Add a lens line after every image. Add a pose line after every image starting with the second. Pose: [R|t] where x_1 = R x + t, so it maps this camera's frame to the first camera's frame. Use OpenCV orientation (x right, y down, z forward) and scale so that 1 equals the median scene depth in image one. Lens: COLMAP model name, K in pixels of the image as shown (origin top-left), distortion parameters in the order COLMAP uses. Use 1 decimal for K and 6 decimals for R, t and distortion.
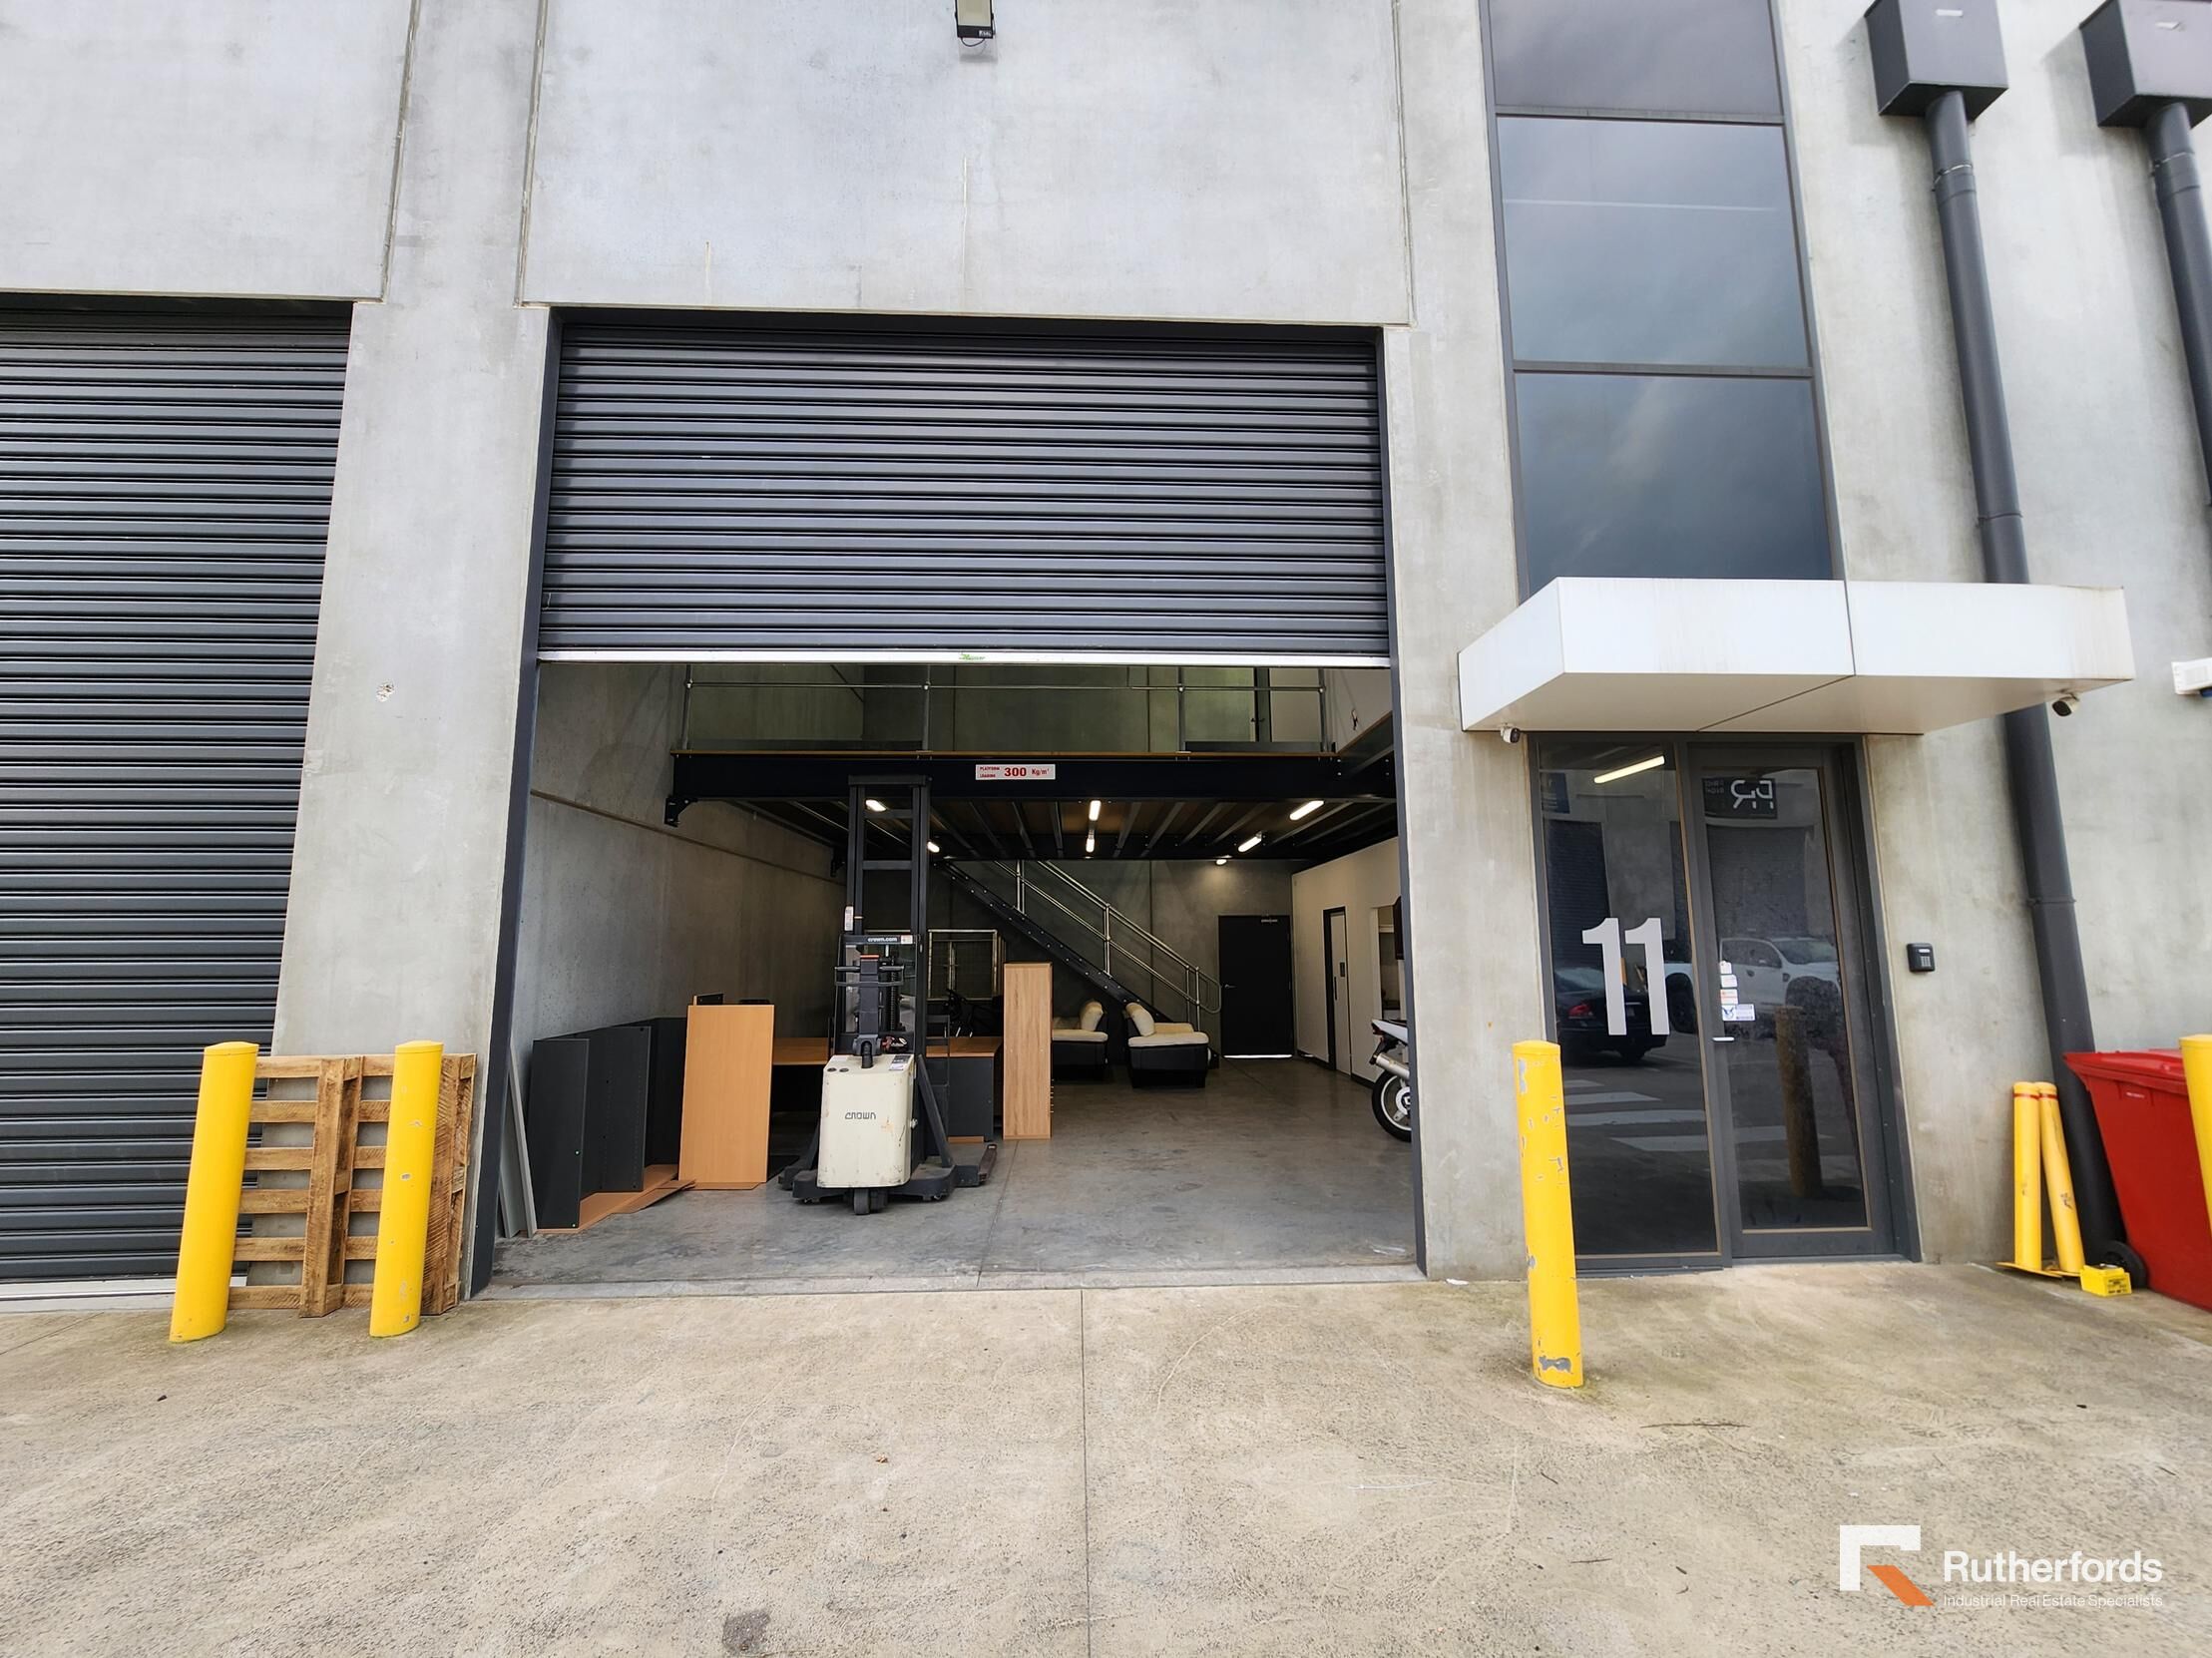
lens RADIAL K [[902.6, 0, 1112.1], [0, 902.6, 838.7], [0, 0, 1]] dist [-0.000583, 0.000123]
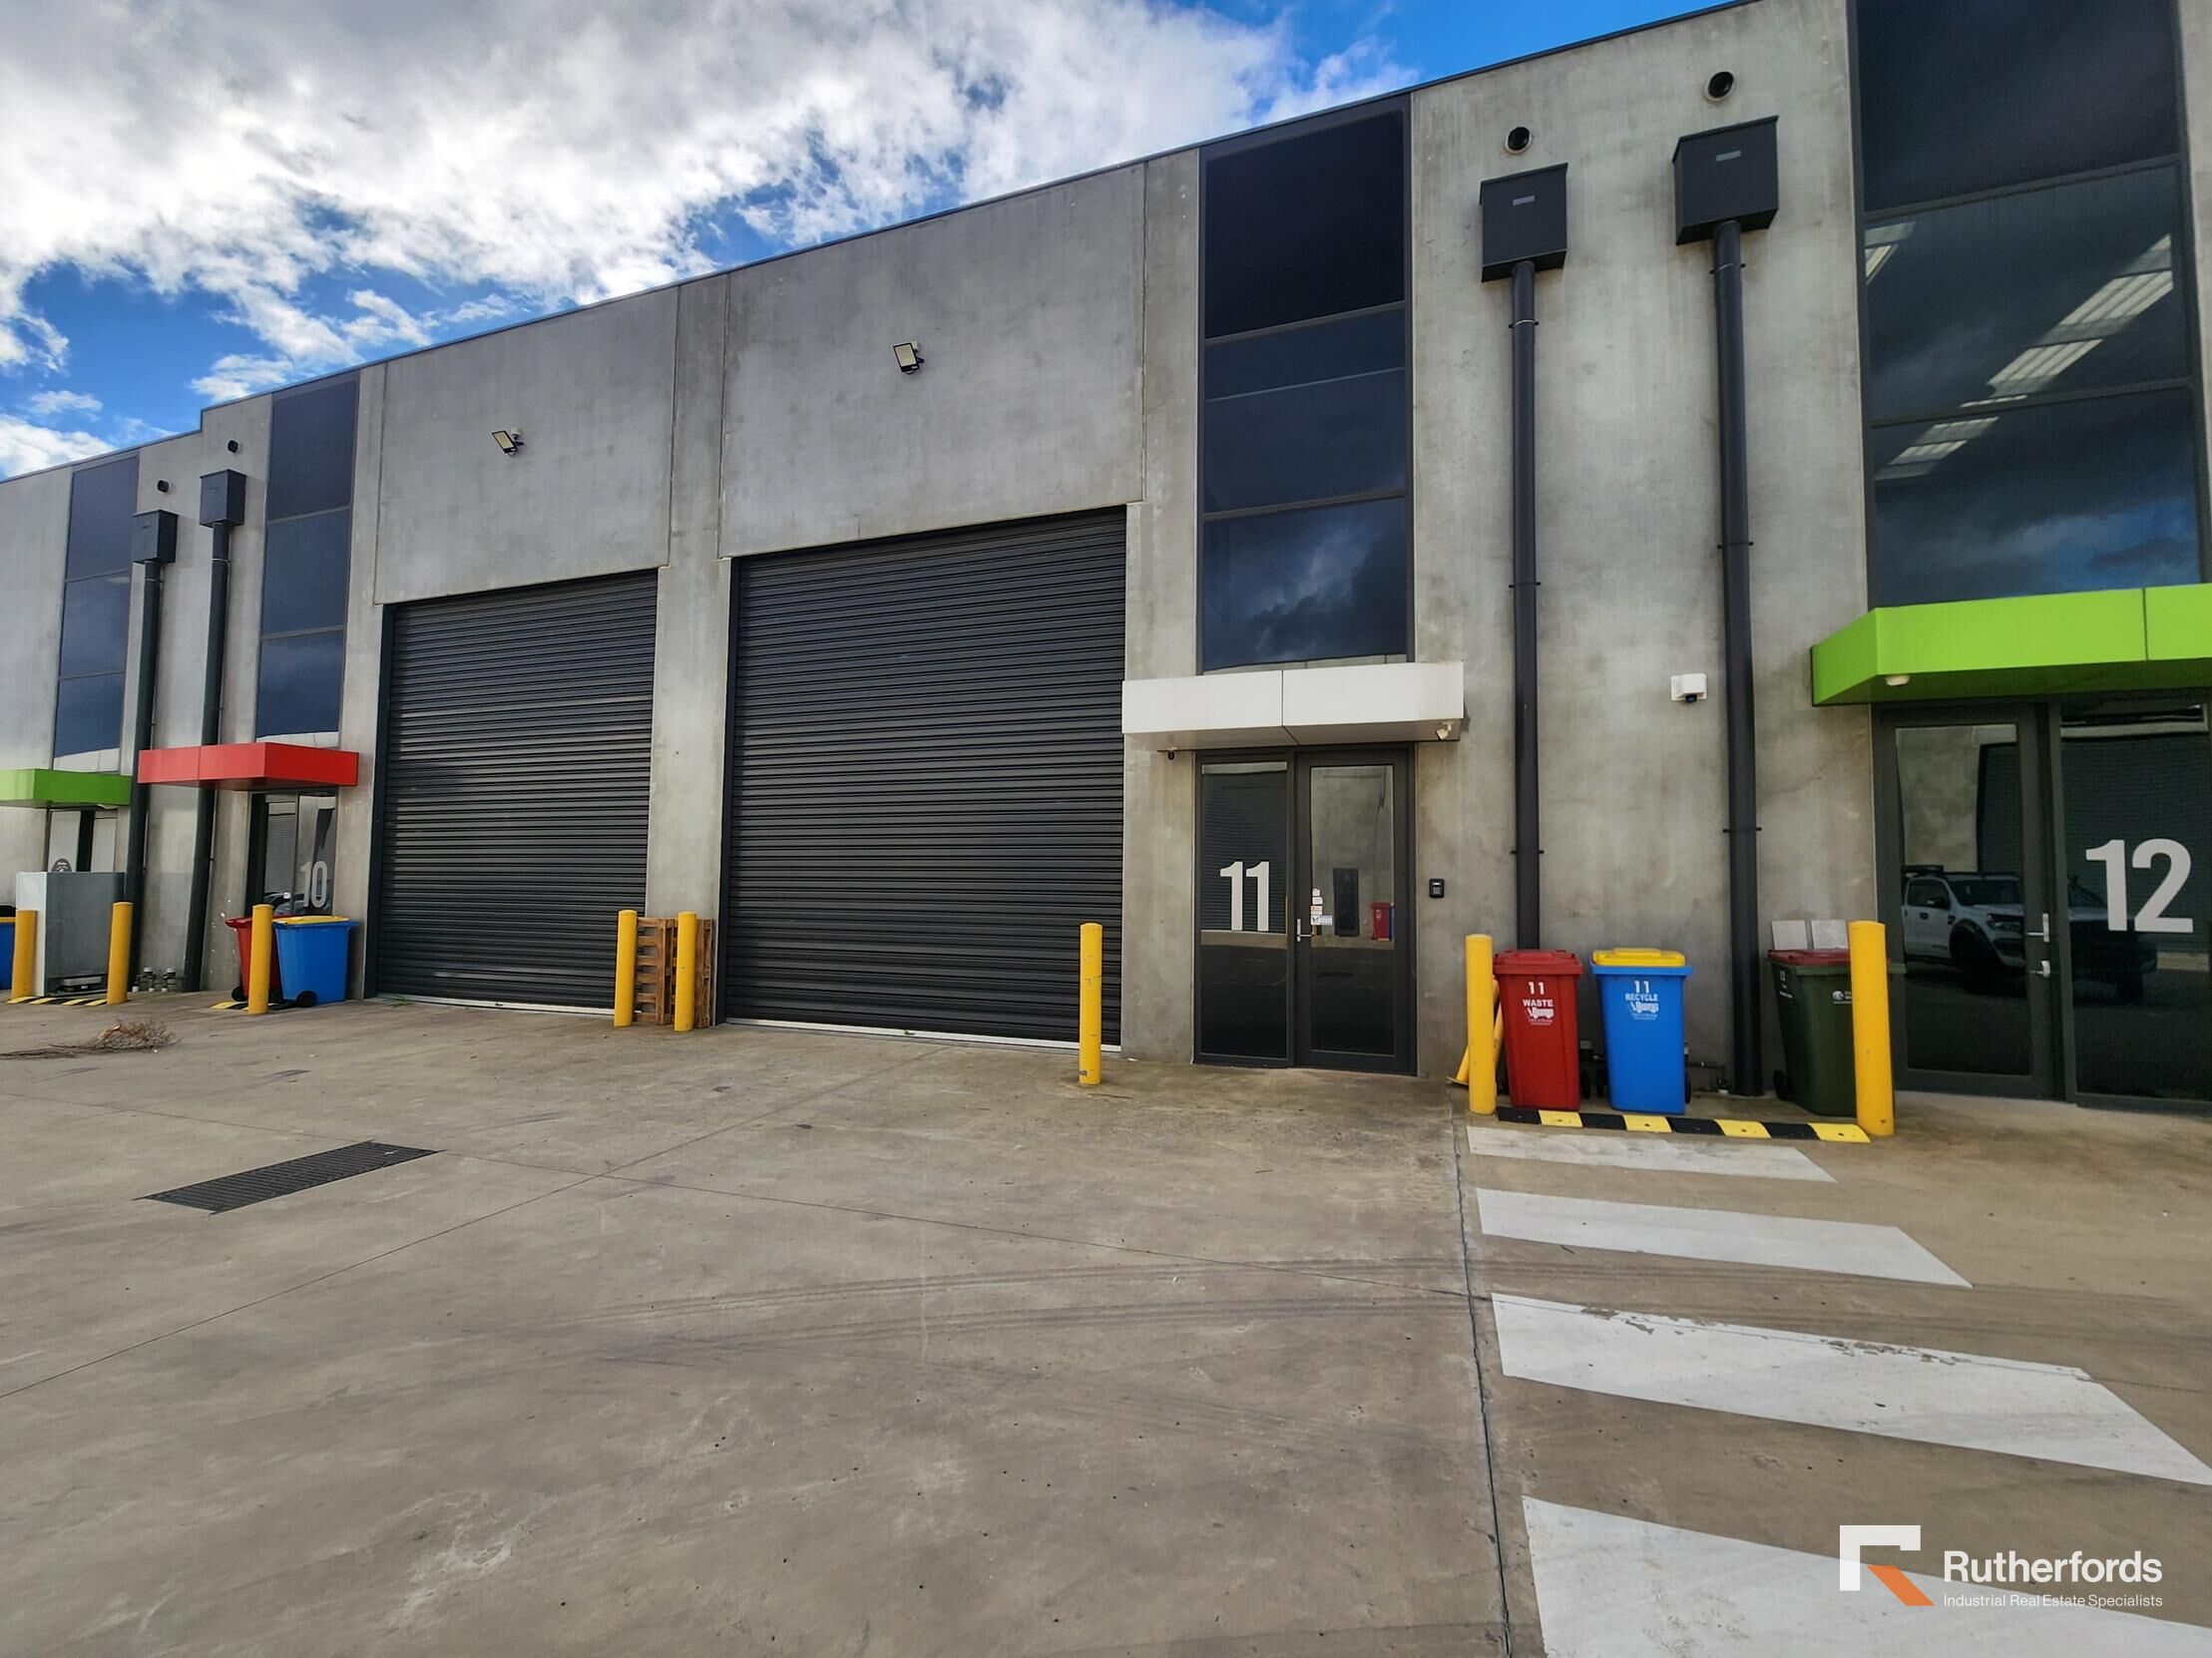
lens RADIAL K [[902.6, 0, 1106.3], [0, 902.6, 834.8], [0, 0, 1]] dist [-0.000583, 0.000123]
pose [[0.928316, -0.004904, -0.371761, 0.915212], [0.031069, 0.997439, 0.064425, -0.074129], [0.370493, -0.071357, 0.926090, -0.611934]]
